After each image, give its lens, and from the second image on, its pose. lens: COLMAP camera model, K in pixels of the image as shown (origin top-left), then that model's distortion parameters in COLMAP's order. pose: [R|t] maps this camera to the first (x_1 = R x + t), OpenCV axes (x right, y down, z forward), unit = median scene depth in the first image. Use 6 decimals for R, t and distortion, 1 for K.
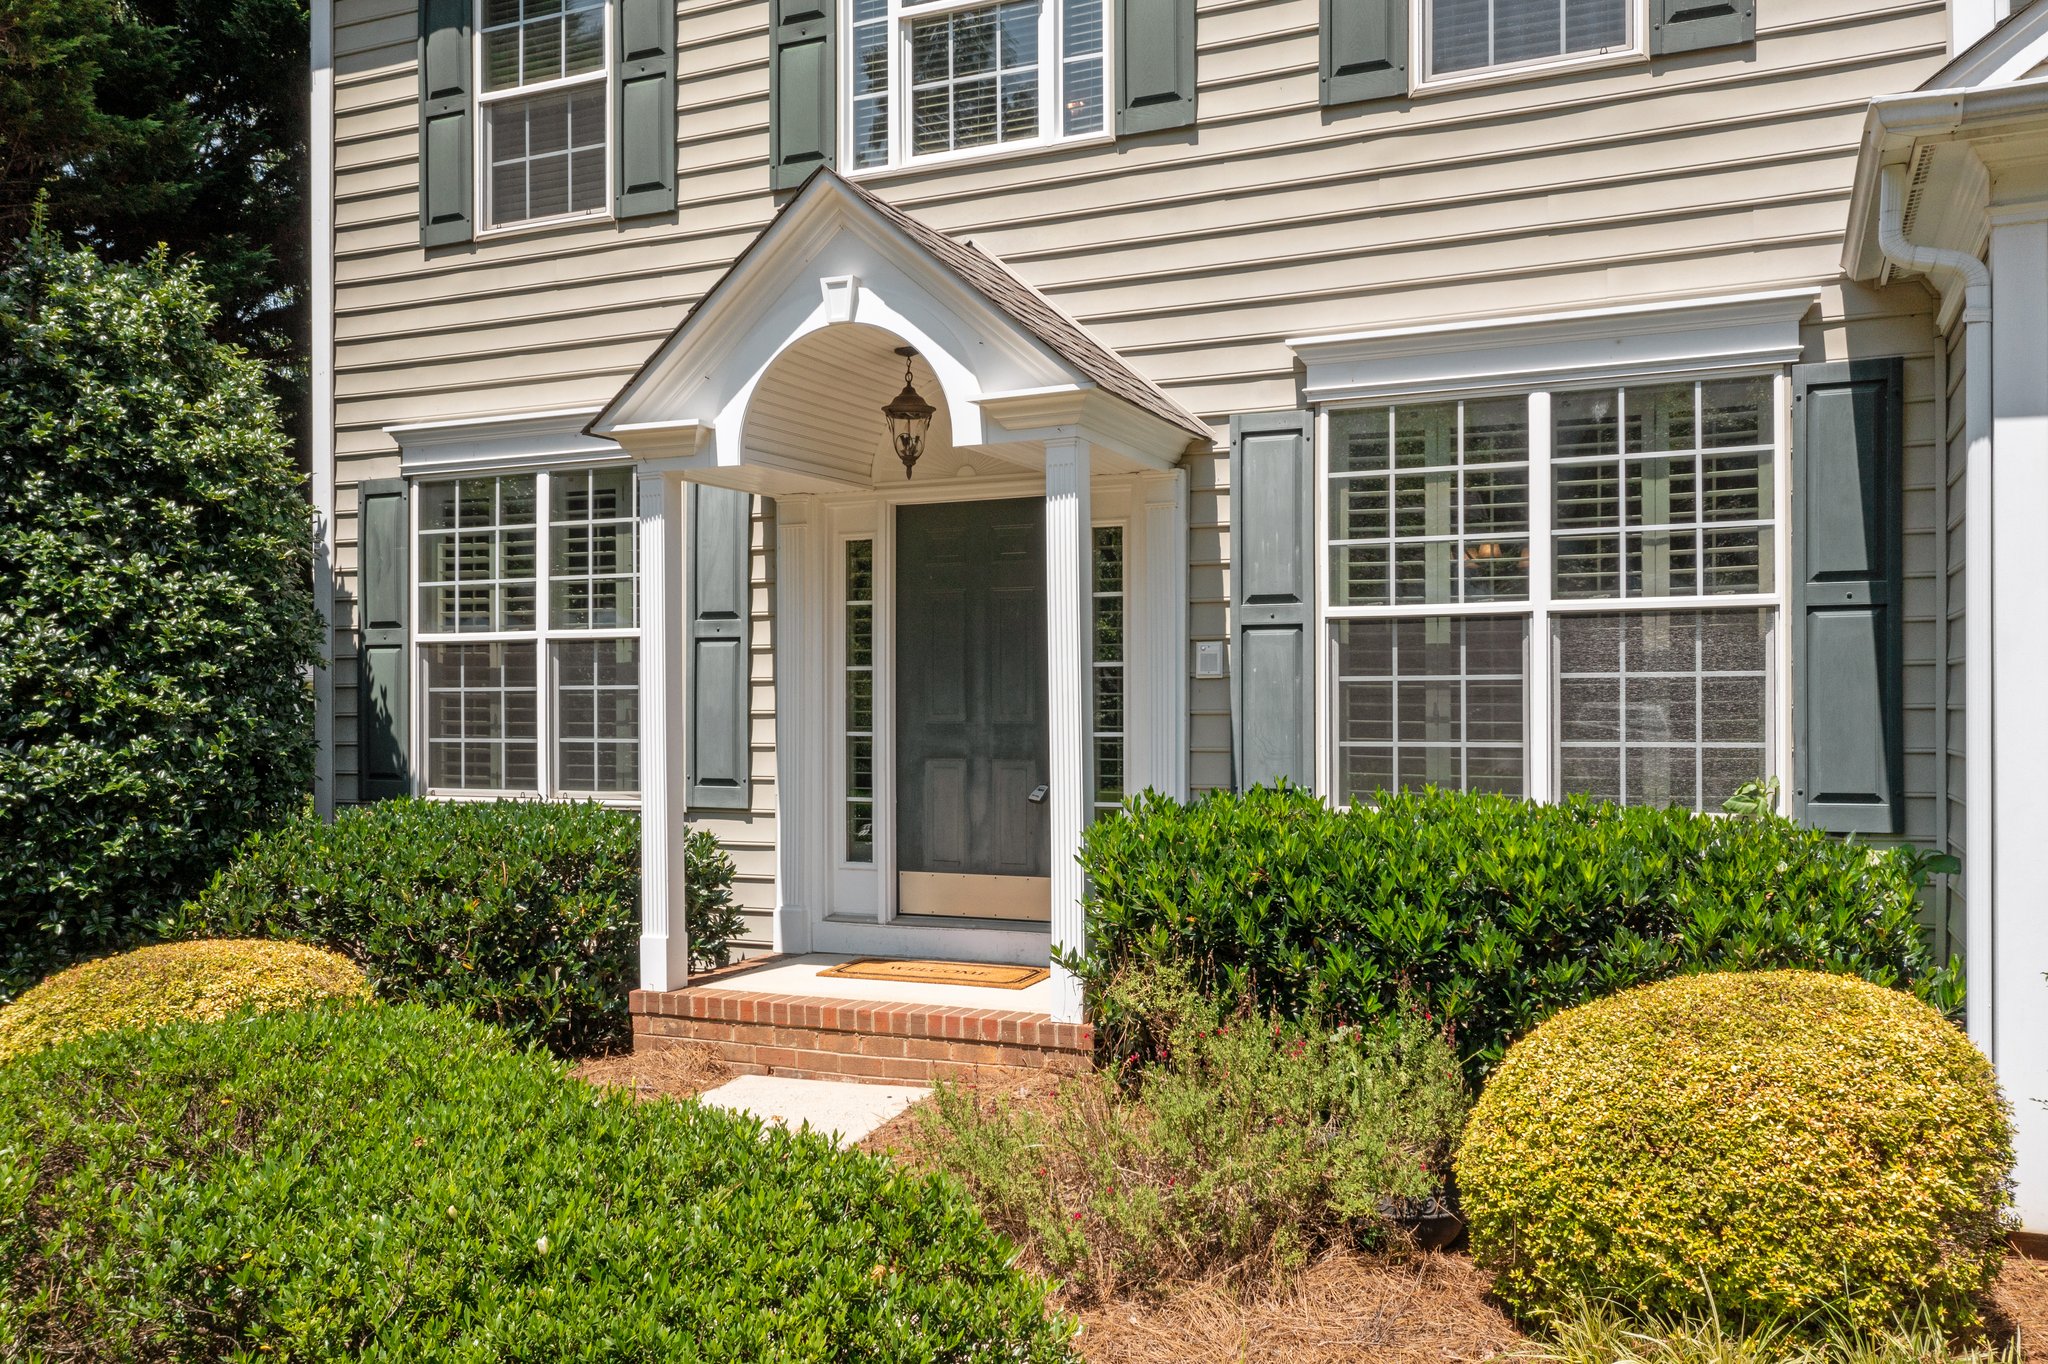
lens RADIAL K [[1623.0, 0, 1030.9], [0, 1623.0, 702.9], [0, 0, 1]] dist [0.003359, 0.000220]
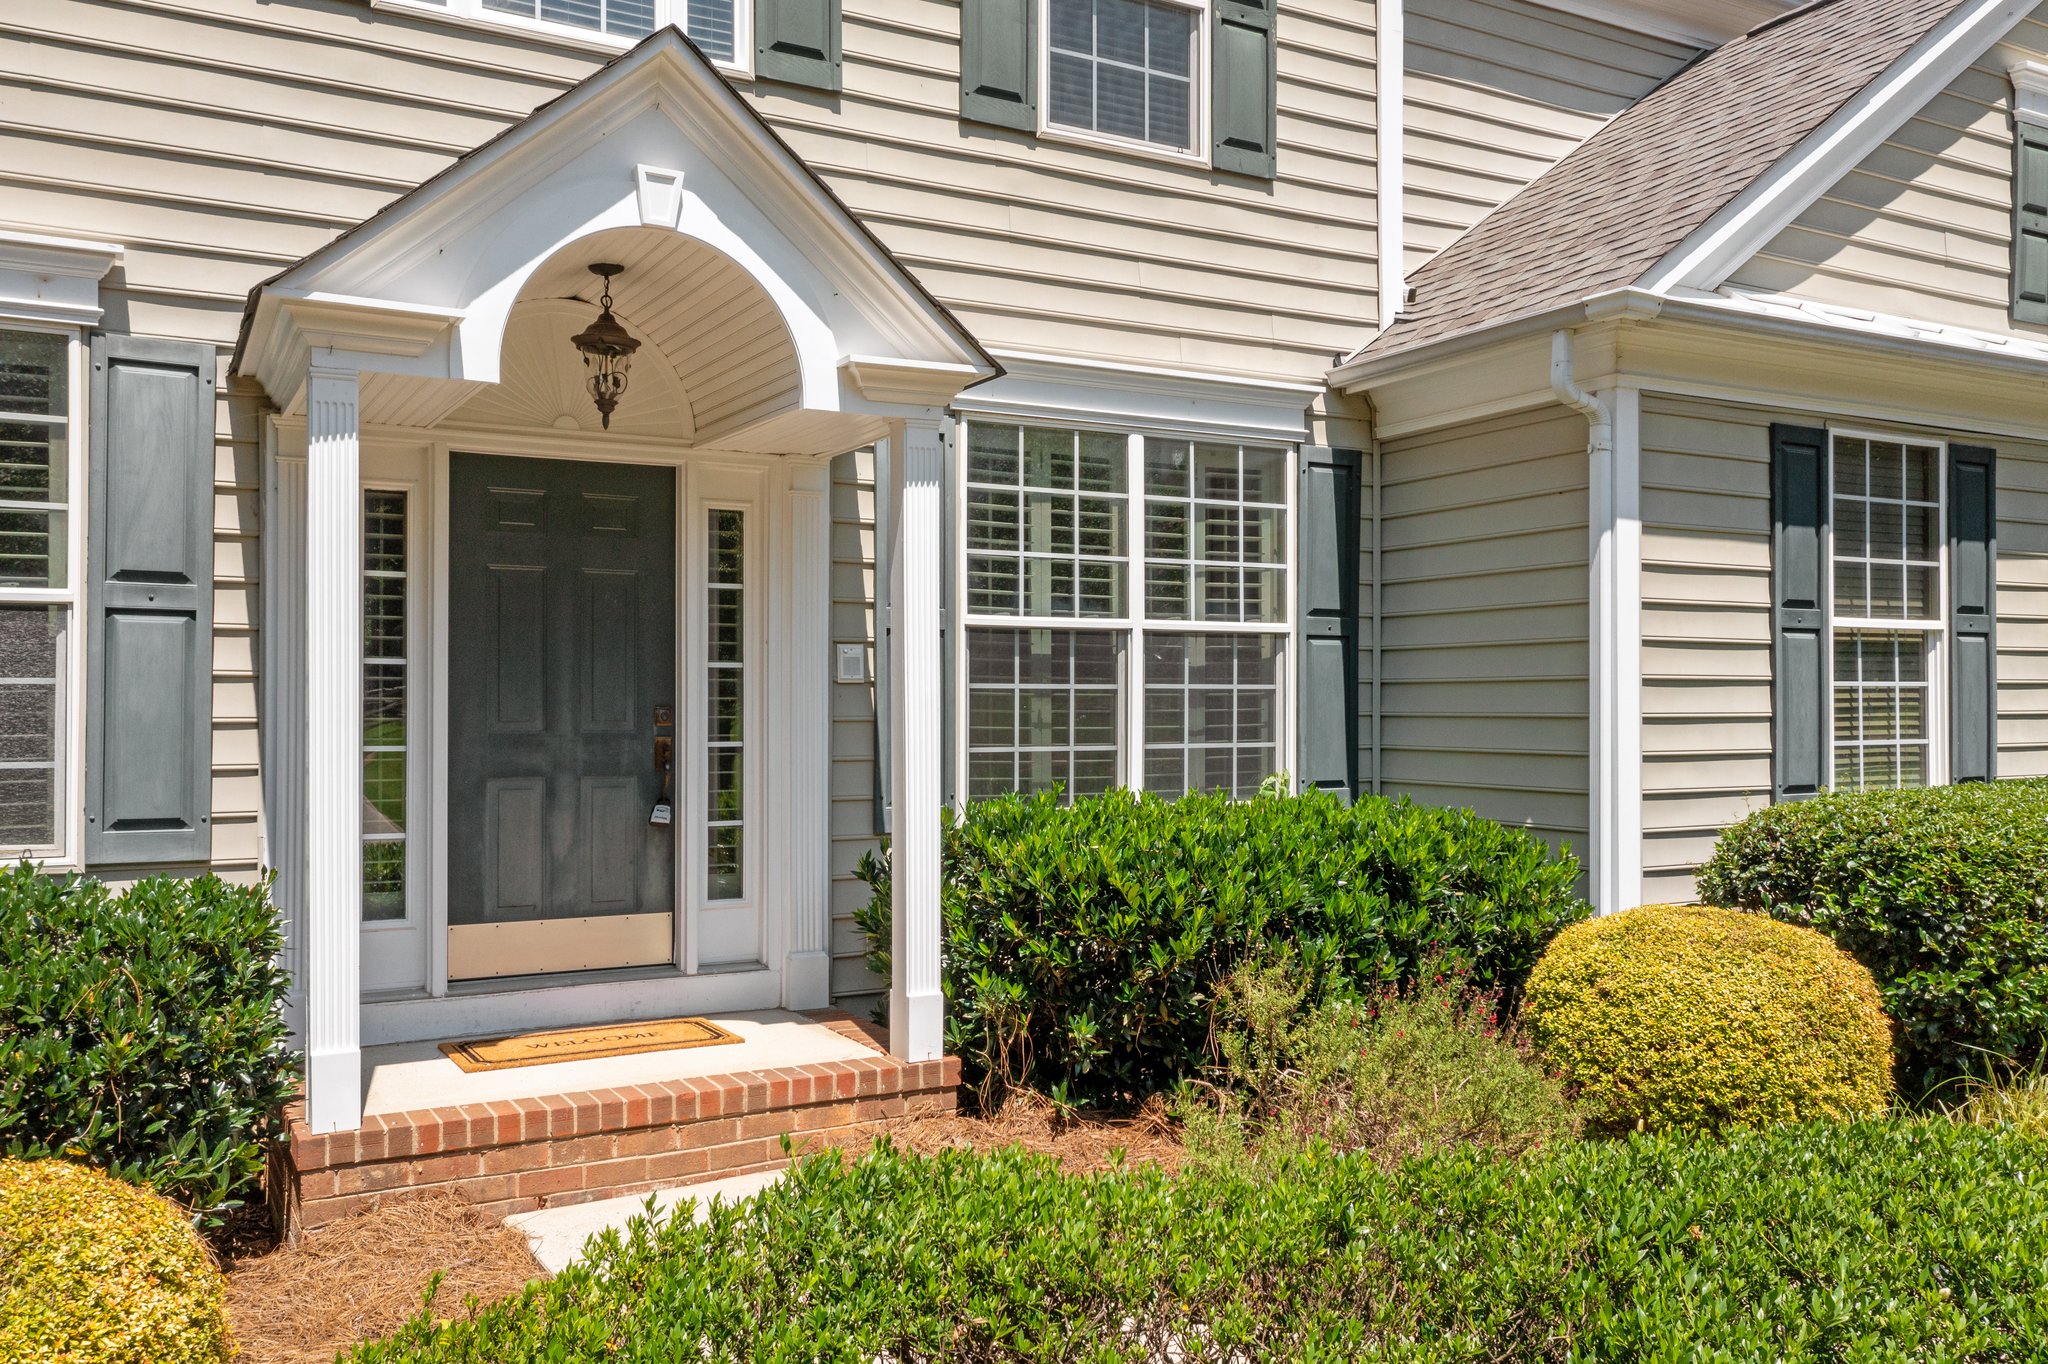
lens RADIAL K [[1635.5, 0, 1024.5], [0, 1635.5, 690.7], [0, 0, 1]] dist [0.004544, 0.006237]
pose [[0.607181, 0.010379, 0.794496, -0.612439], [-0.005134, 0.999945, -0.009140, -0.002602], [-0.794547, 0.001471, 0.607201, 0.358771]]
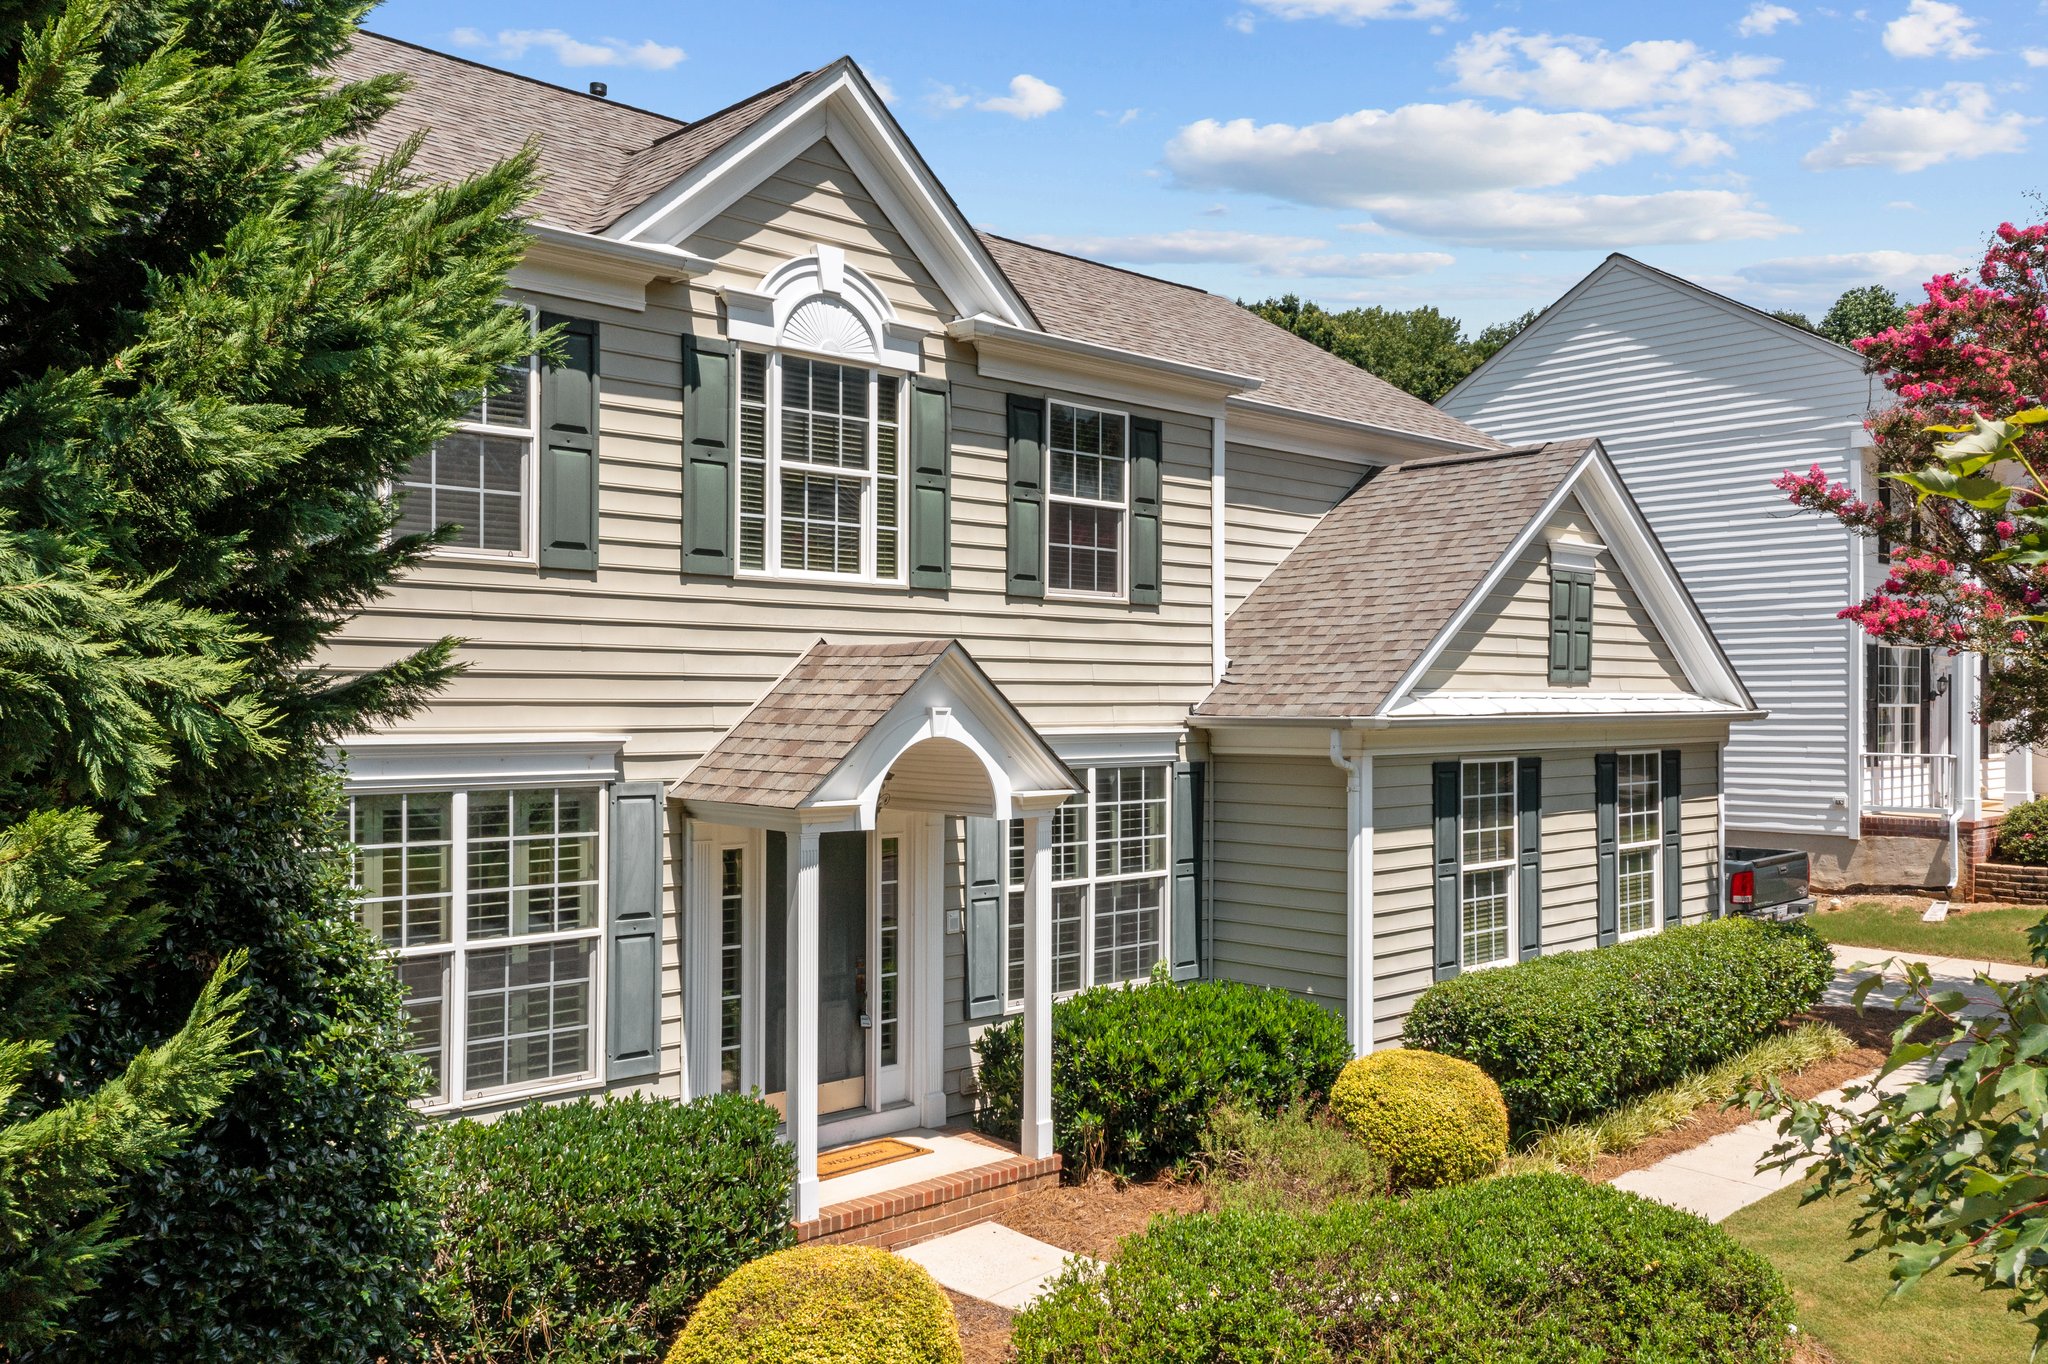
lens RADIAL K [[1653.2, 0, 1023.3], [0, 1653.2, 694.0], [0, 0, 1]] dist [0.004071, 0.001437]
pose [[0.387069, 0.012201, 0.921970, -1.450111], [-0.006380, 0.999924, -0.010554, -0.247993], [-0.922029, -0.001797, 0.387117, 0.313401]]
